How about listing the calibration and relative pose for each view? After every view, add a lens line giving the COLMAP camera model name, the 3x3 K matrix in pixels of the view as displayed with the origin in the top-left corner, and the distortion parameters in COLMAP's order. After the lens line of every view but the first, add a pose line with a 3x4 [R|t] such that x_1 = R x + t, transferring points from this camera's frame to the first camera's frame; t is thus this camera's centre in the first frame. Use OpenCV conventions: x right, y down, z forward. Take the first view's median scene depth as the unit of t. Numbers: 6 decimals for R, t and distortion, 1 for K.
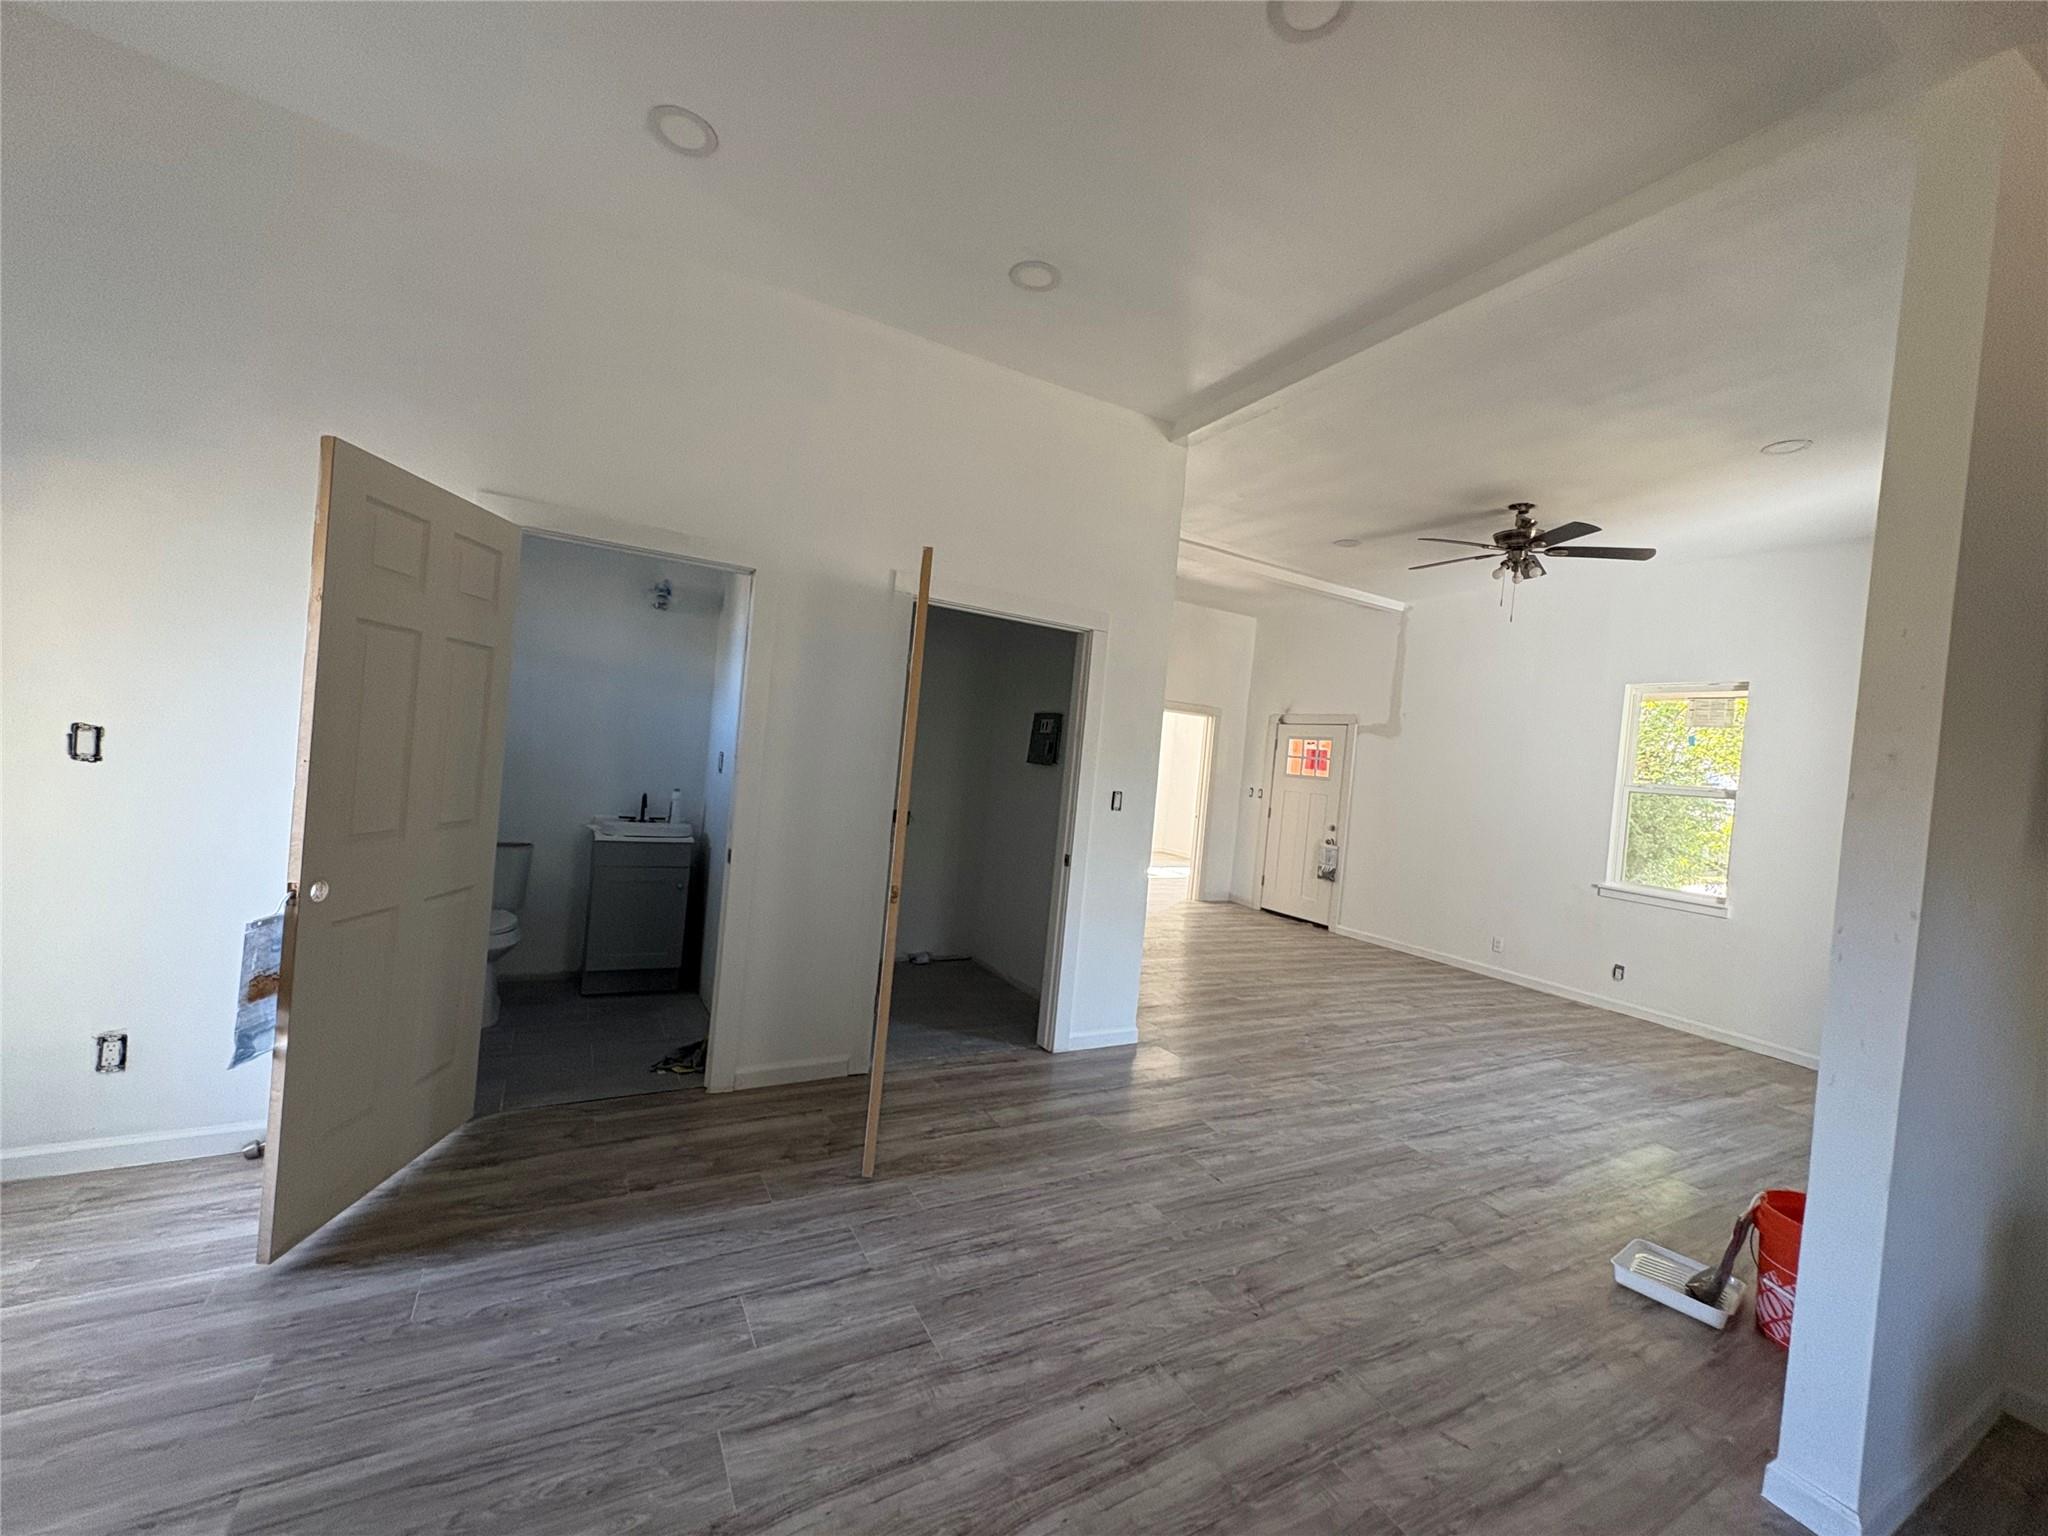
lens RADIAL K [[812.0, 0, 1024.0], [0, 812.0, 768.0], [0, 0, 1]] dist [0.001174, 0.000105]
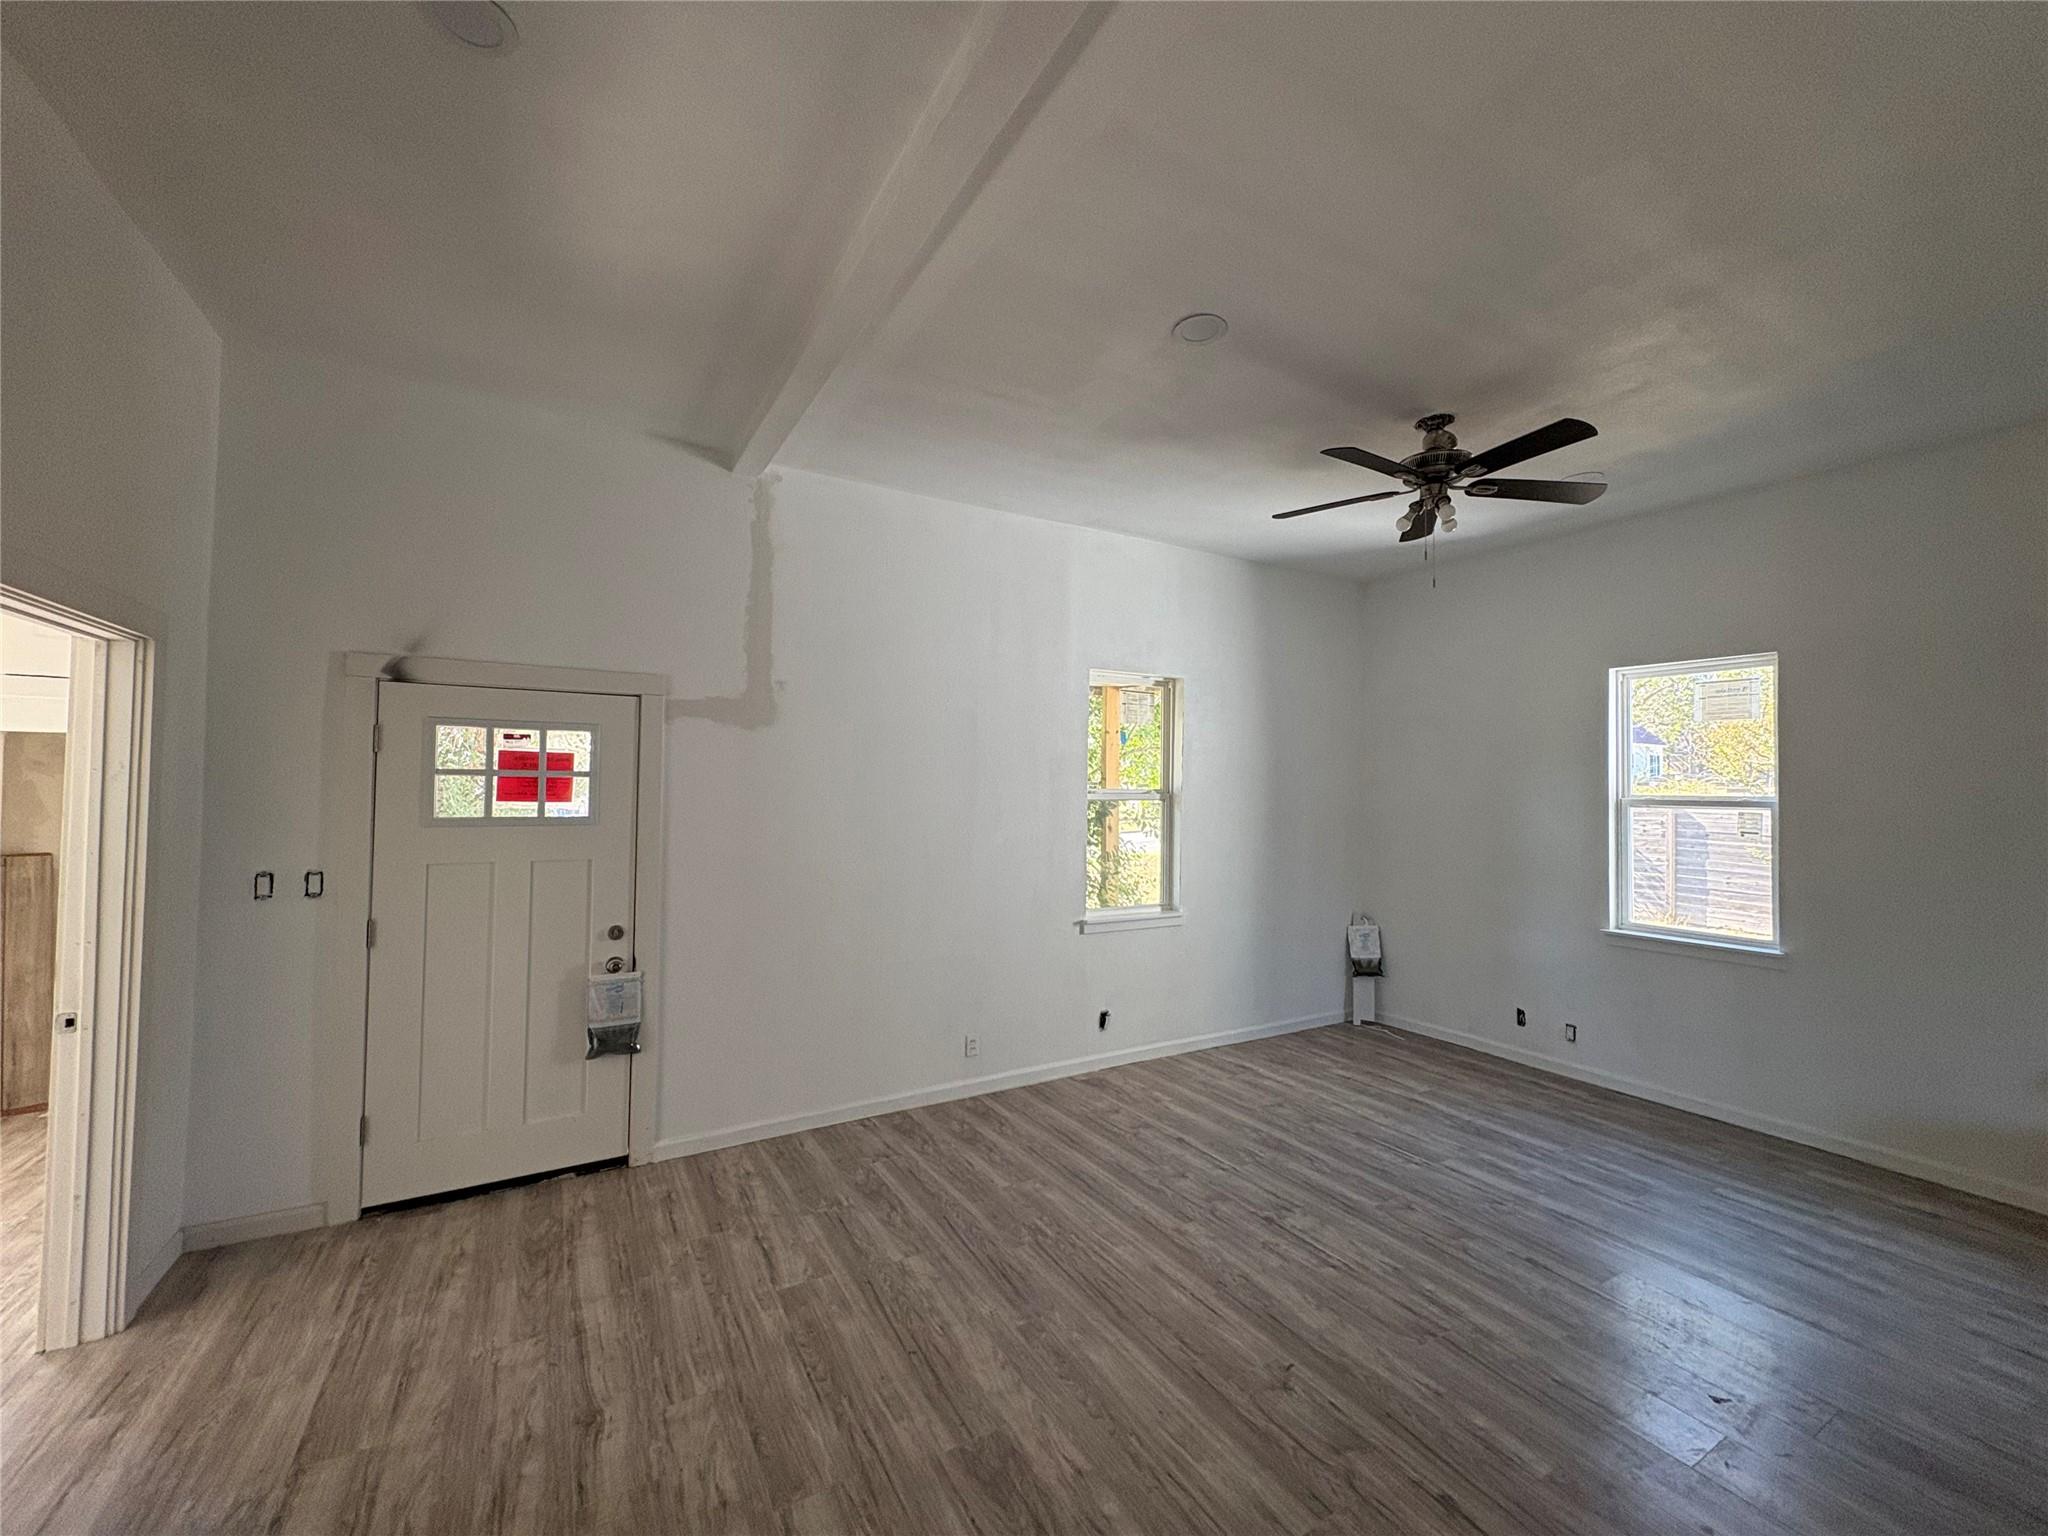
lens RADIAL K [[812.0, 0, 1024.0], [0, 812.0, 768.0], [0, 0, 1]] dist [0.001174, 0.000105]
pose [[-0.021895, -0.064306, 0.997690, -0.089786], [0.002713, 0.997922, 0.064380, -0.070435], [-0.999757, 0.004116, -0.021675, 1.350069]]
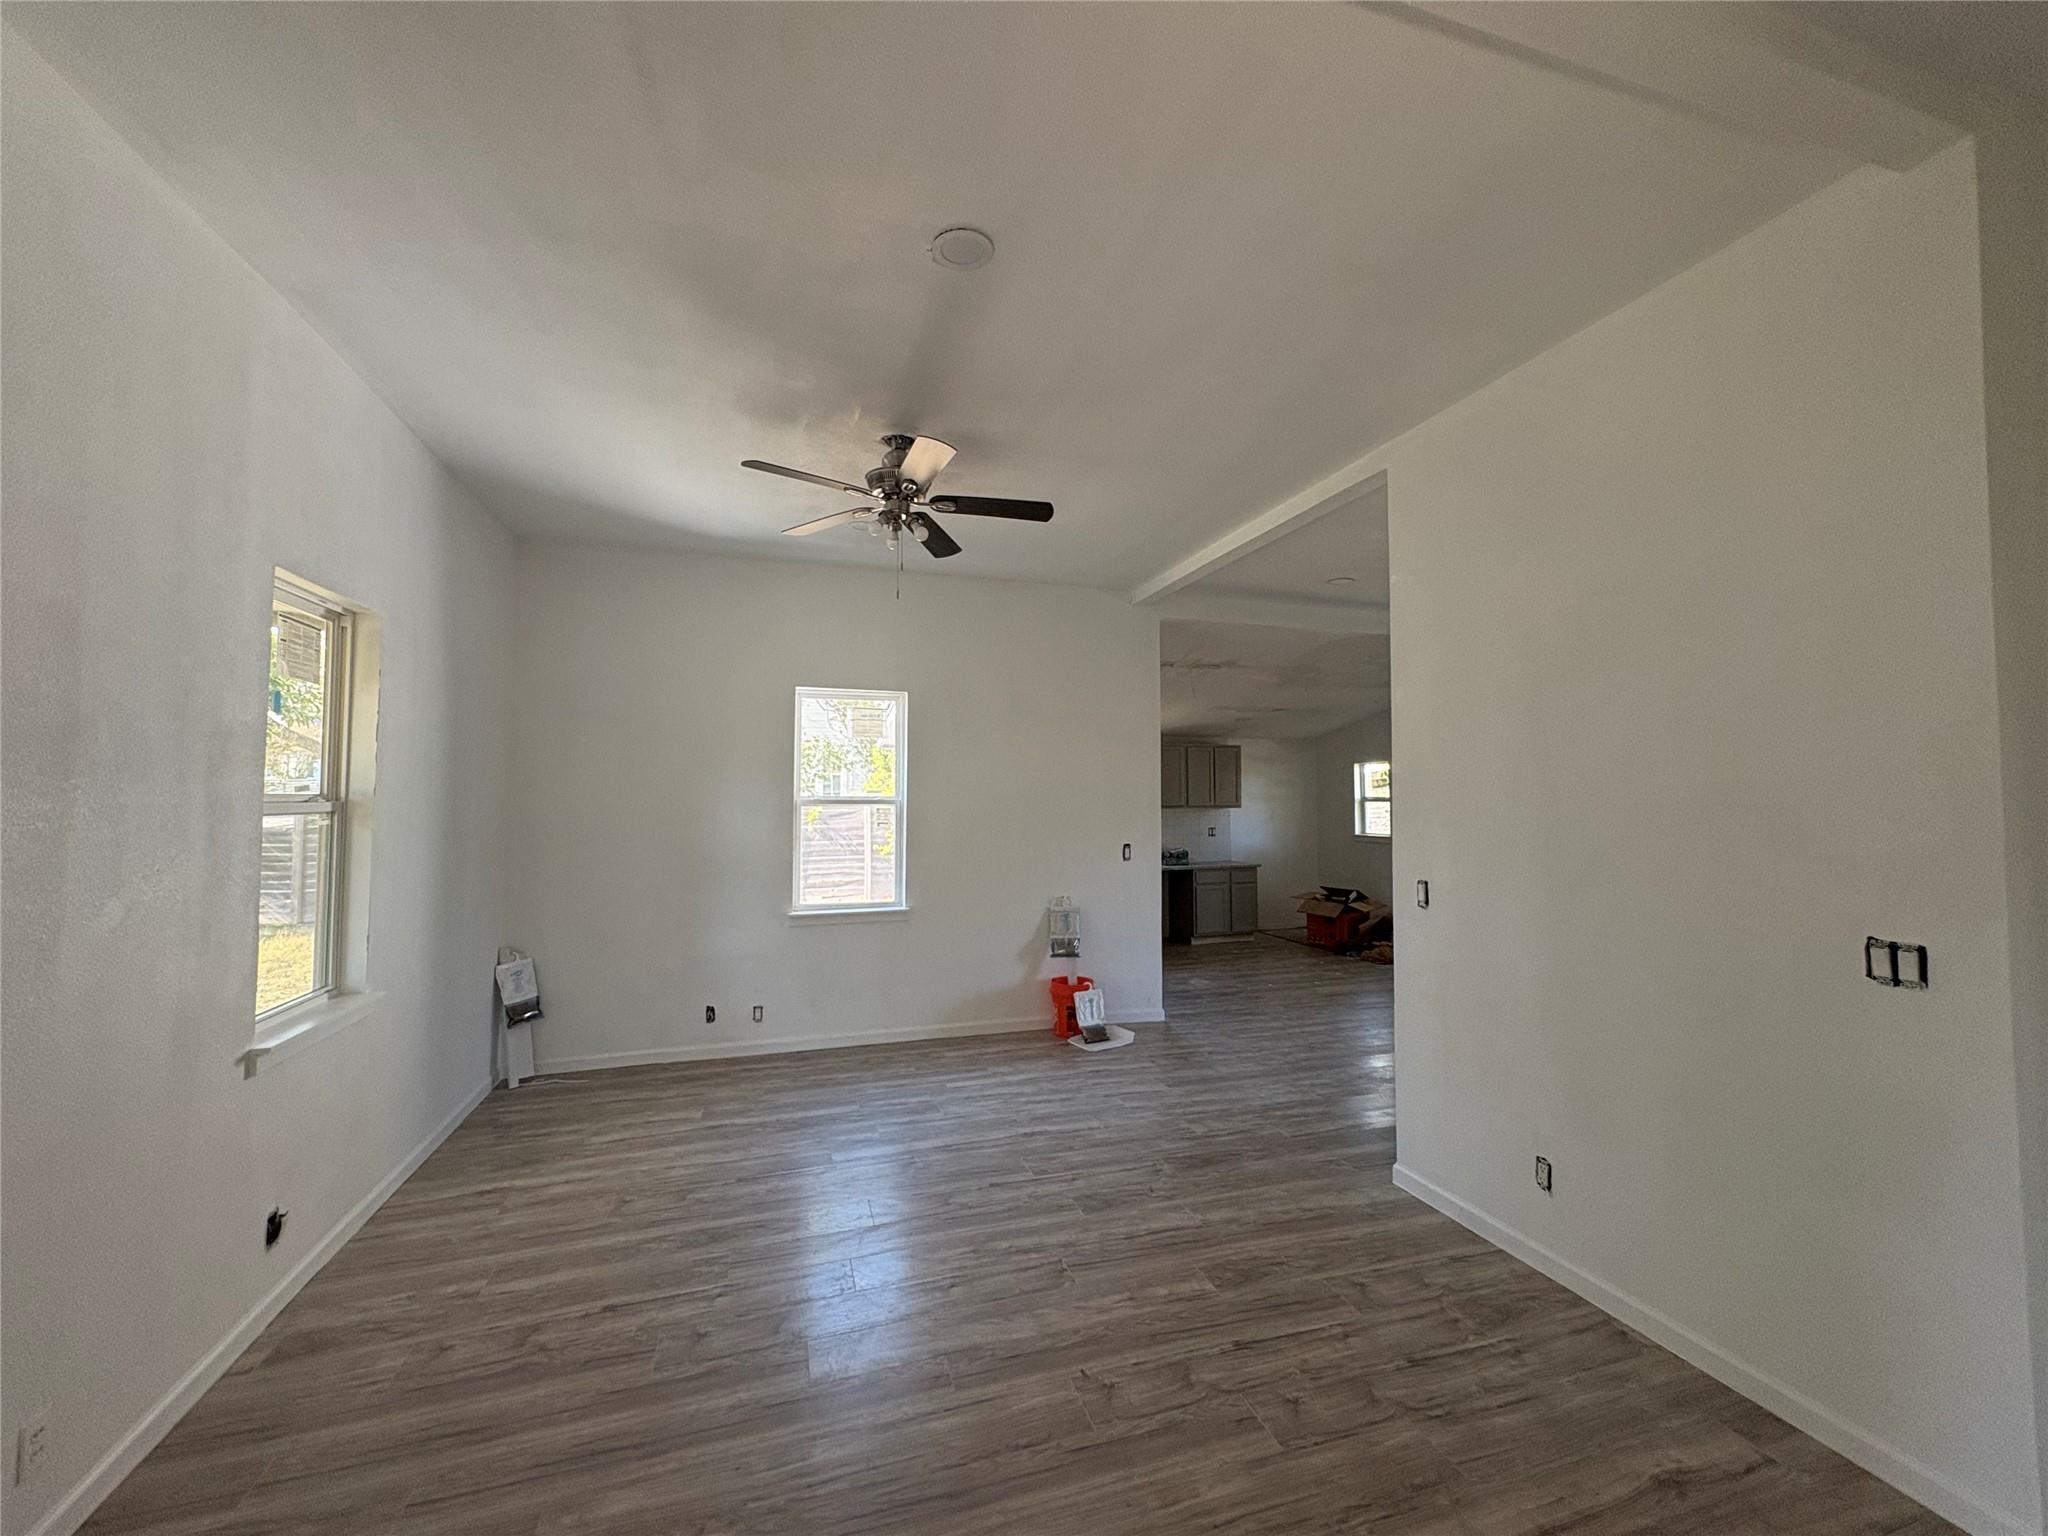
lens RADIAL K [[812.0, 0, 1024.0], [0, 812.0, 768.0], [0, 0, 1]] dist [0.001174, 0.000105]
pose [[-0.975973, -0.082826, 0.201533, 0.329120], [-0.085122, 0.996367, -0.002734, -0.036951], [-0.200575, -0.019823, -0.979478, 1.665603]]
